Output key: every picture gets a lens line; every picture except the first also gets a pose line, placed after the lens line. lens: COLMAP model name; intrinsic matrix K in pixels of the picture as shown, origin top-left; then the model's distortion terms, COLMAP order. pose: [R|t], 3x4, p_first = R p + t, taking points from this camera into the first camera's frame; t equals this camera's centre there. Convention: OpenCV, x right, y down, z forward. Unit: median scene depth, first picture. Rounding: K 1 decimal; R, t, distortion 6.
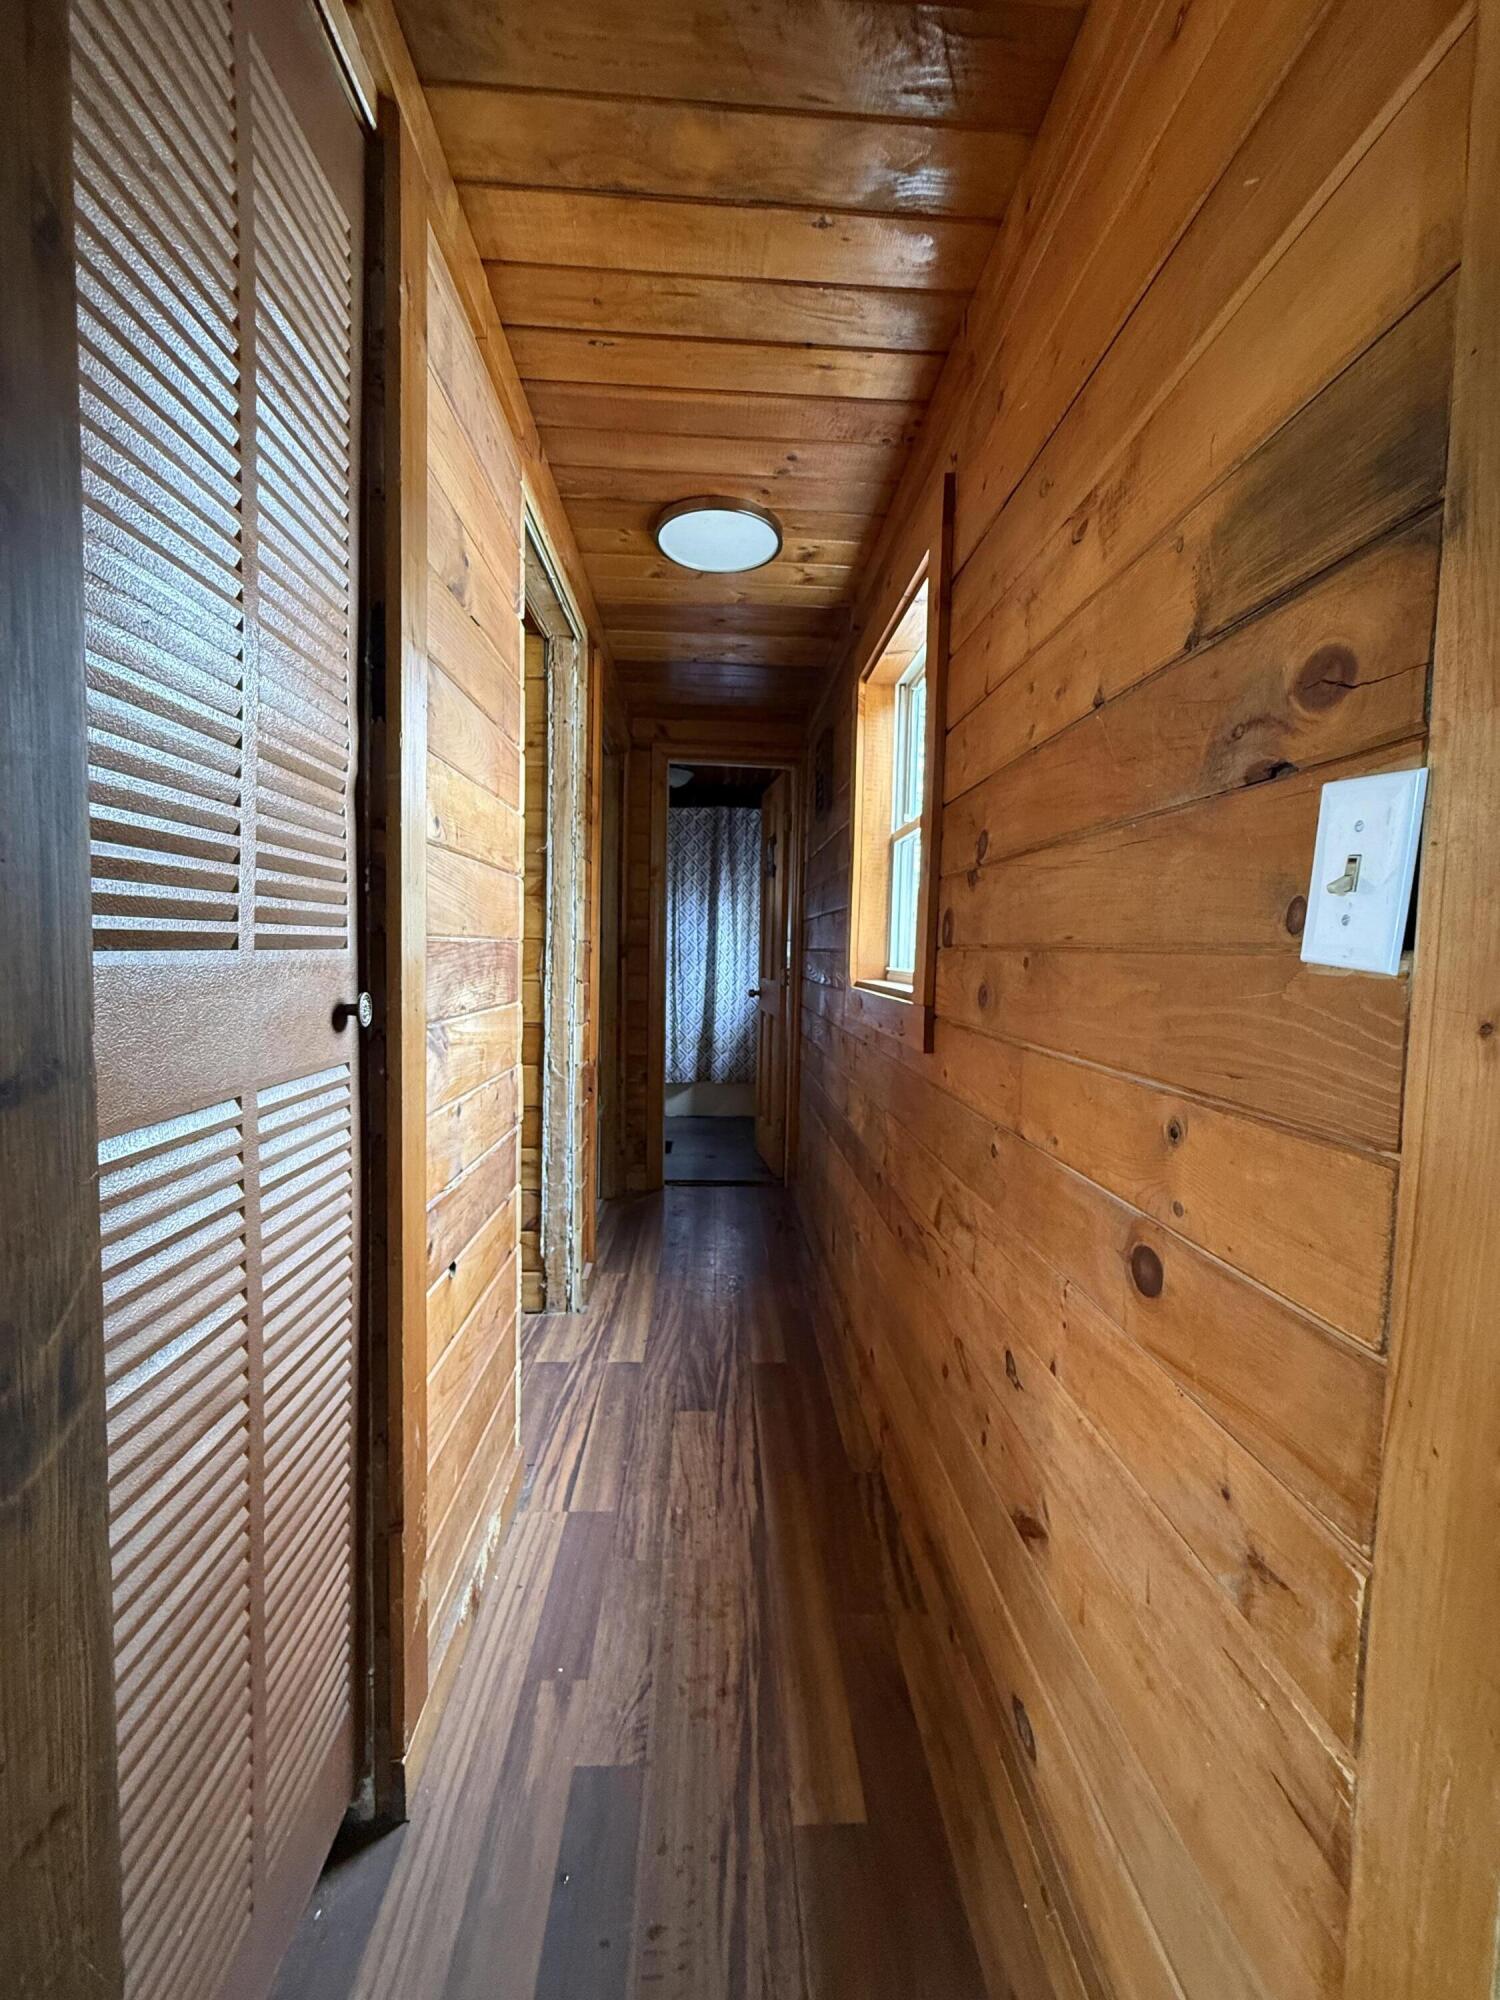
lens RADIAL K [[793.5, 0, 750.4], [0, 793.5, 998.8], [0, 0, 1]] dist [-0.004267, -0.000814]
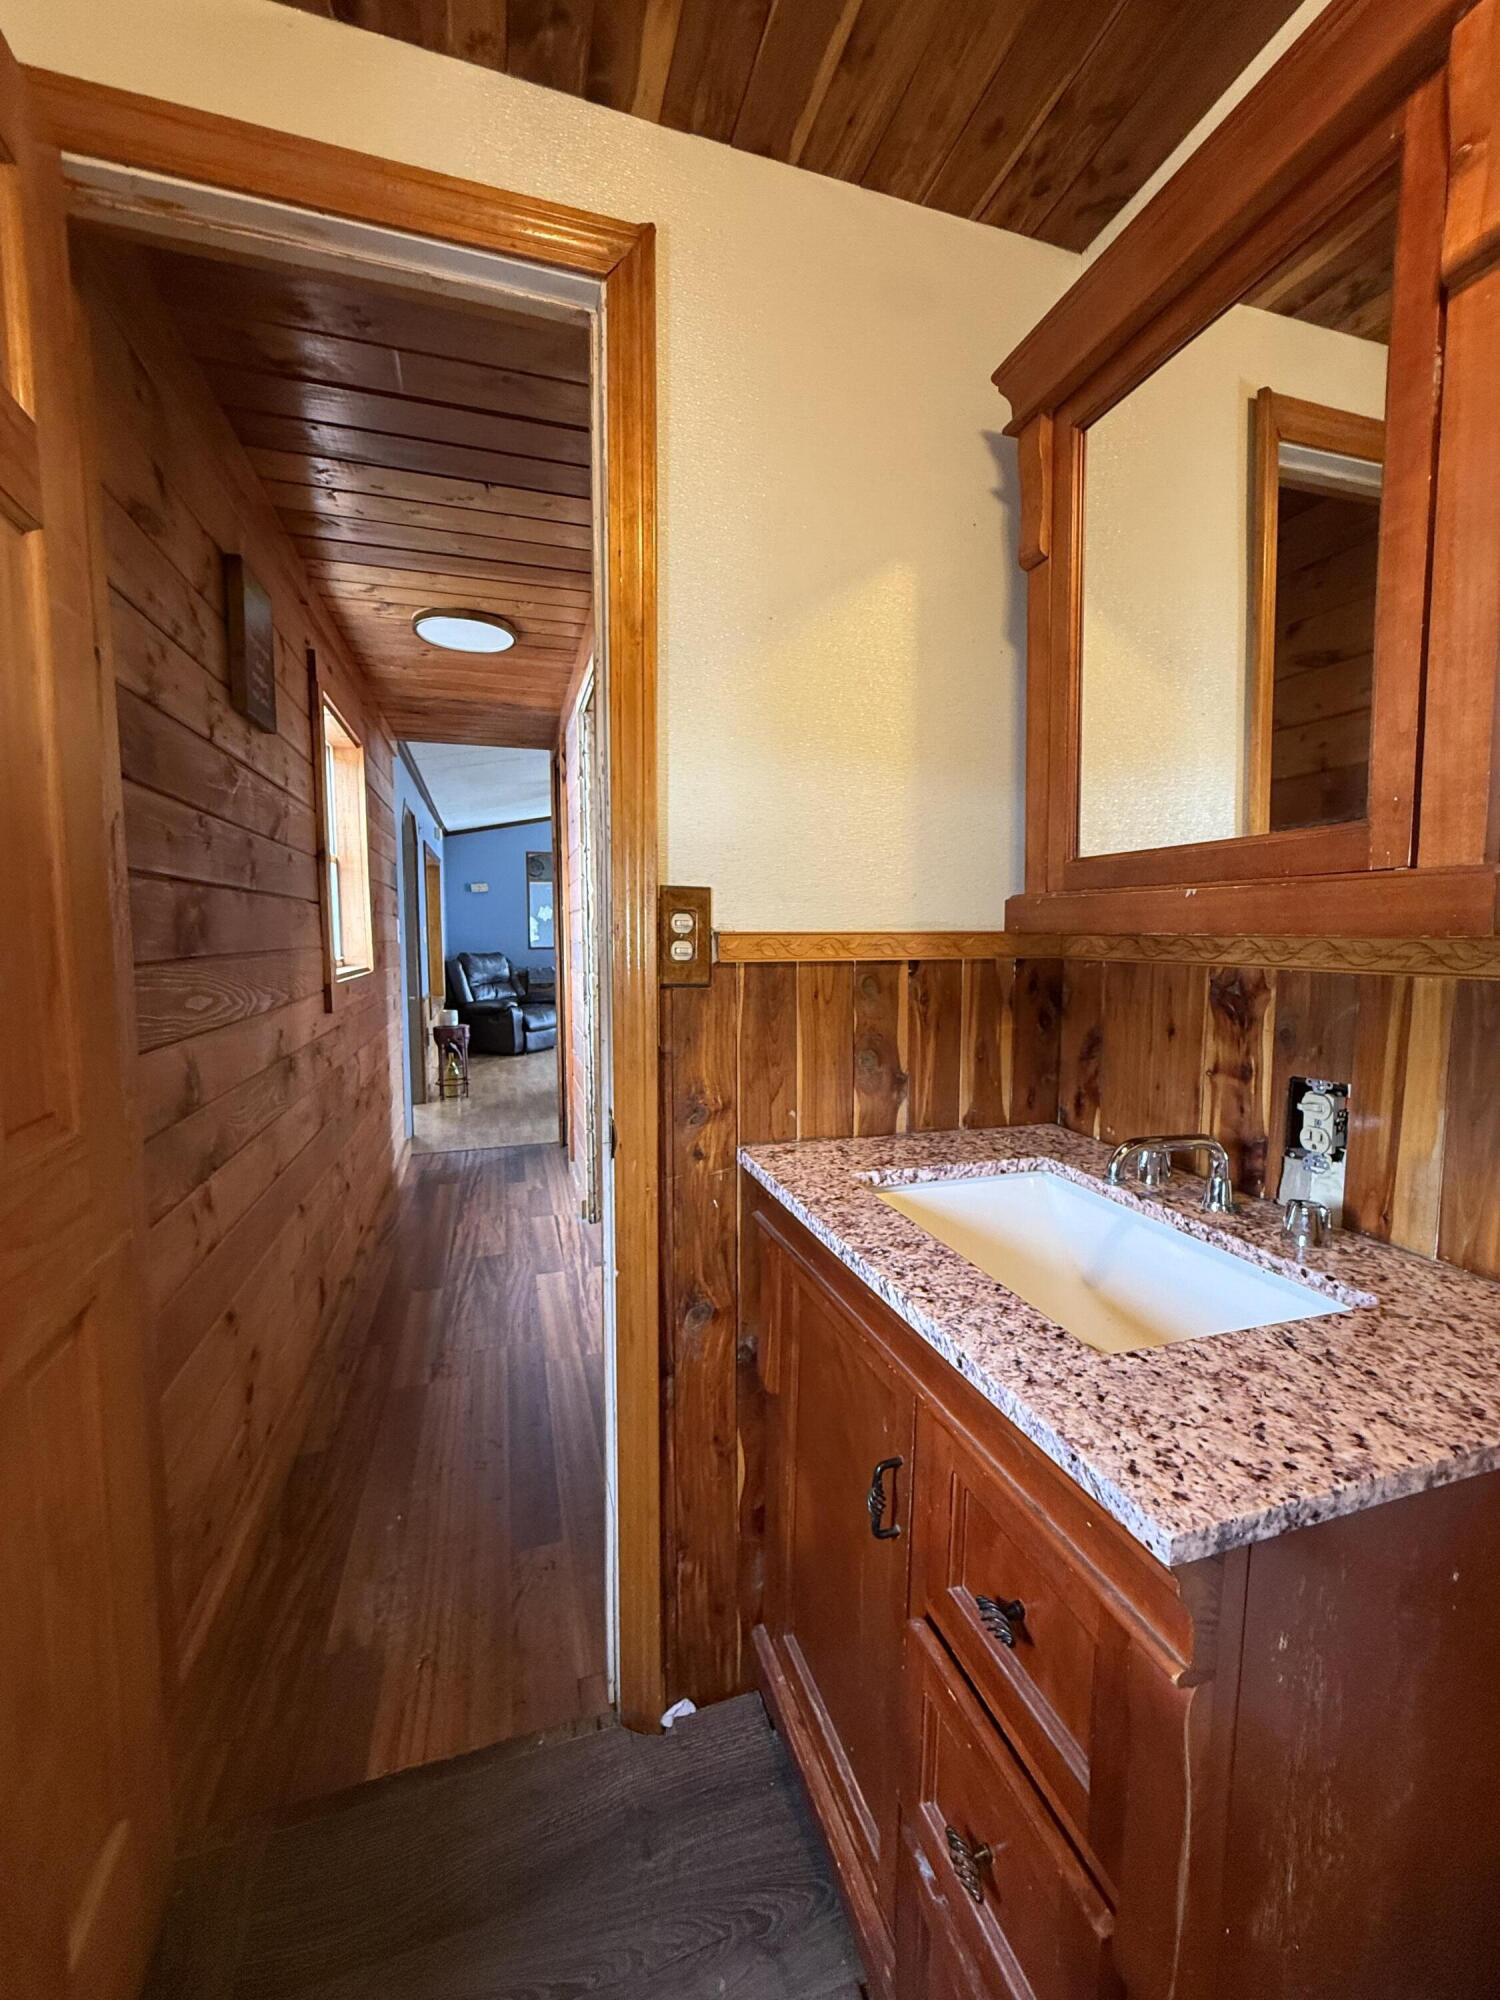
lens RADIAL K [[793.5, 0, 742.6], [0, 793.5, 1002.5], [0, 0, 1]] dist [-0.004267, -0.000814]
pose [[-0.969025, 0.000893, -0.246963, -0.060537], [-0.035007, 0.989399, 0.140937, -0.066471], [0.244471, 0.145217, -0.958721, 0.936839]]
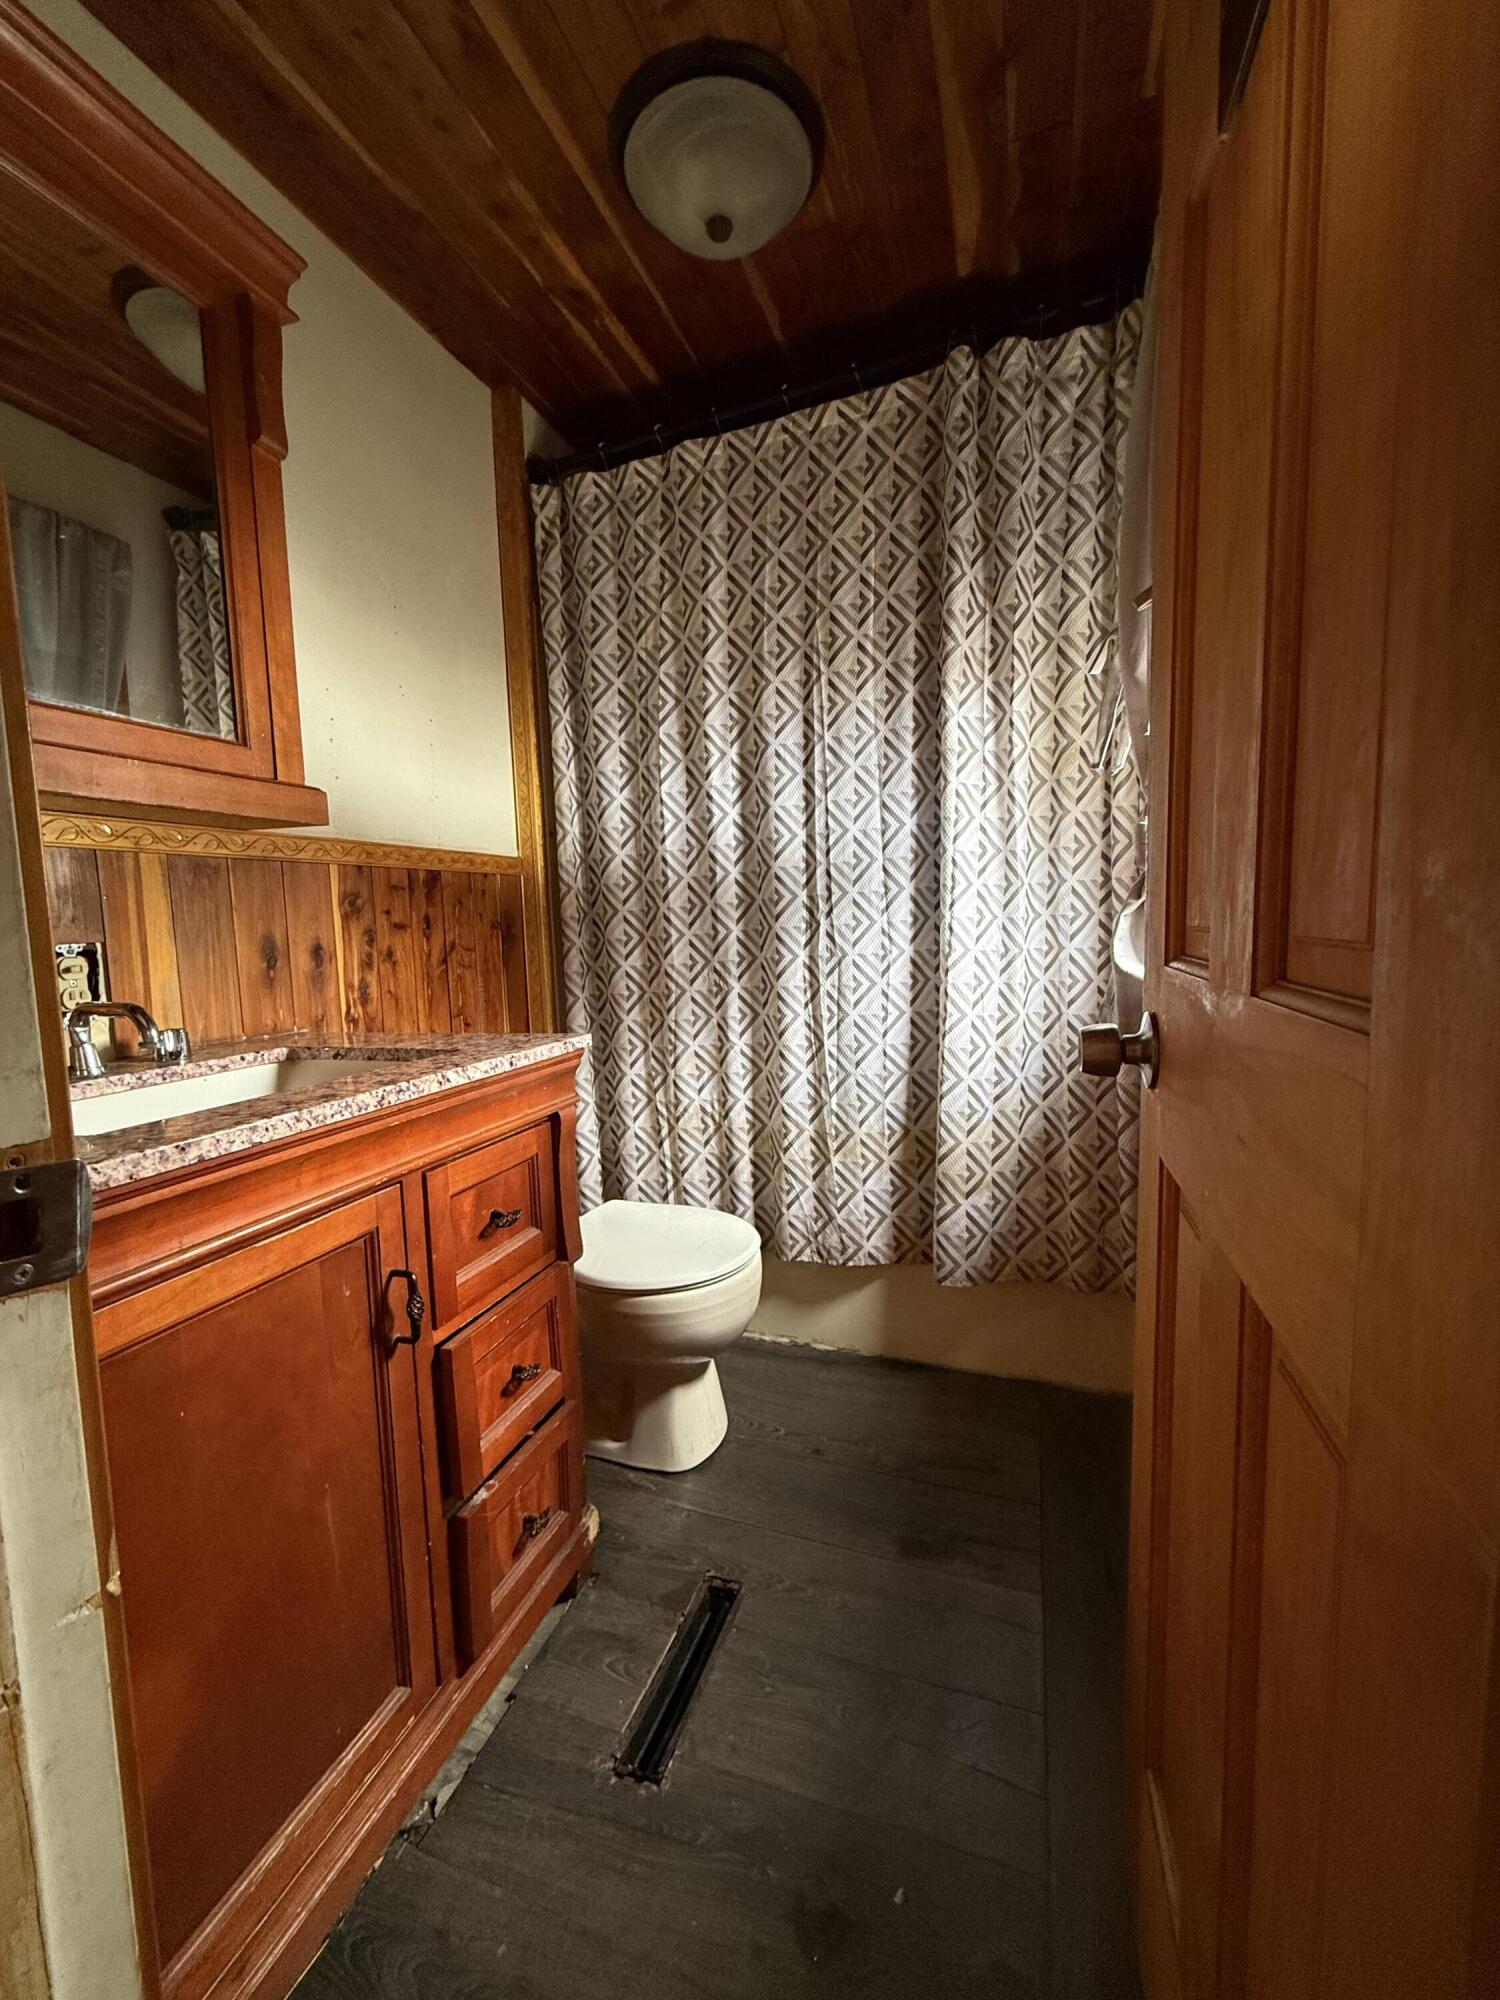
lens RADIAL K [[793.5, 0, 753.1], [0, 793.5, 999.6], [0, 0, 1]] dist [-0.004267, -0.000814]
pose [[0.928559, -0.006933, -0.371121, 0.002060], [0.021607, 0.999140, 0.035398, -0.020007], [0.370556, -0.040888, 0.927910, 0.689218]]
